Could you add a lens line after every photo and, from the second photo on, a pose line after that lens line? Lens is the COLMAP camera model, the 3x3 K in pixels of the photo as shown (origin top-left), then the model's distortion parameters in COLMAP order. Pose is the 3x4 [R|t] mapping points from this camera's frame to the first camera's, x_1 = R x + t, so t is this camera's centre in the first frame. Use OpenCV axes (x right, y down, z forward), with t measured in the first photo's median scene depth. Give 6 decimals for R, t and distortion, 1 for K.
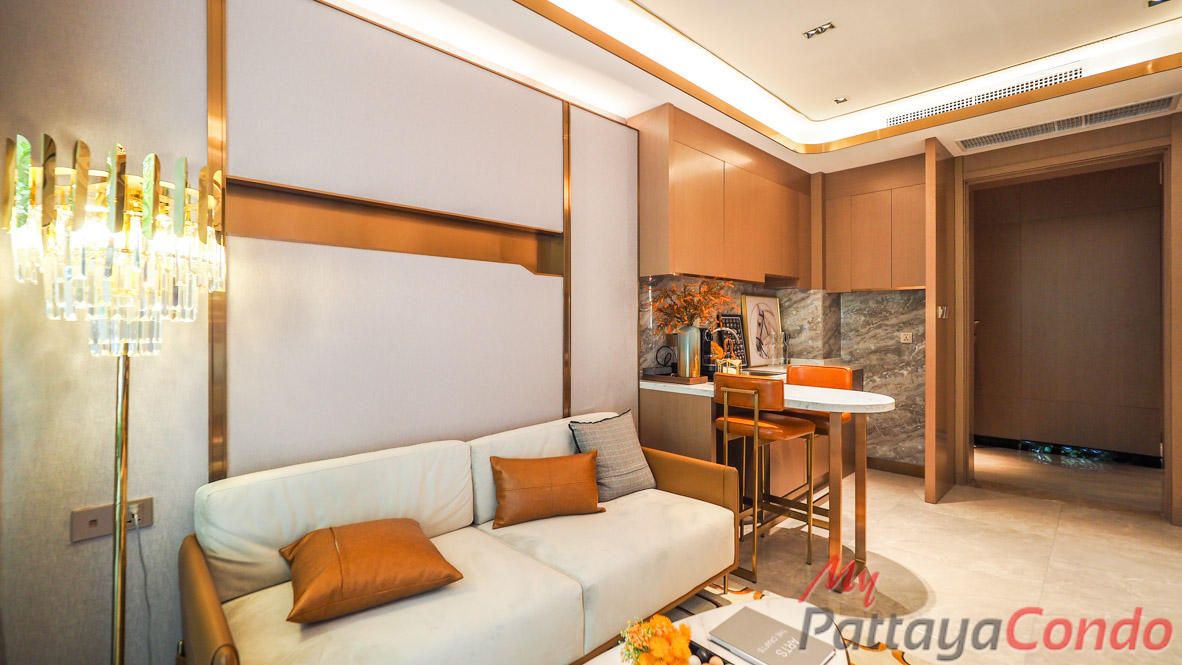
lens RADIAL K [[499.1, 0, 585.8], [0, 499.1, 324.3], [0, 0, 1]] dist [-0.000576, -0.000059]
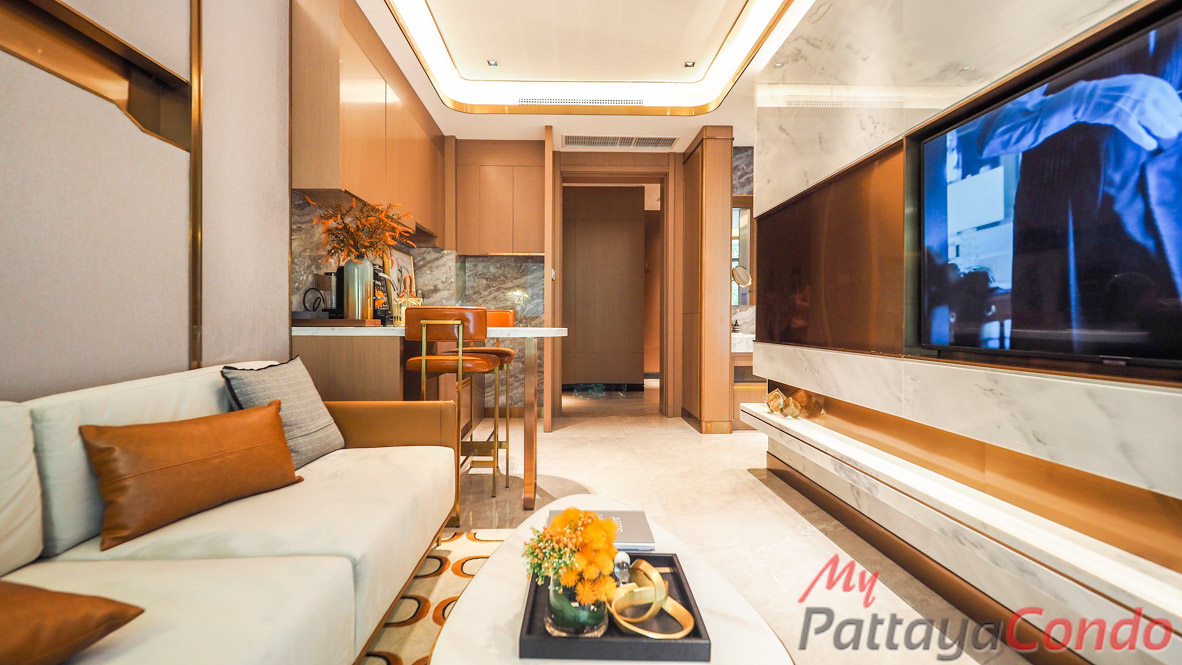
lens RADIAL K [[499.1, 0, 585.8], [0, 499.1, 324.3], [0, 0, 1]] dist [-0.000576, -0.000059]
pose [[0.668426, -0.003866, 0.743769, -0.191091], [-0.003708, 0.999957, 0.008530, 0.124245], [-0.743770, -0.008460, 0.668383, 0.193026]]
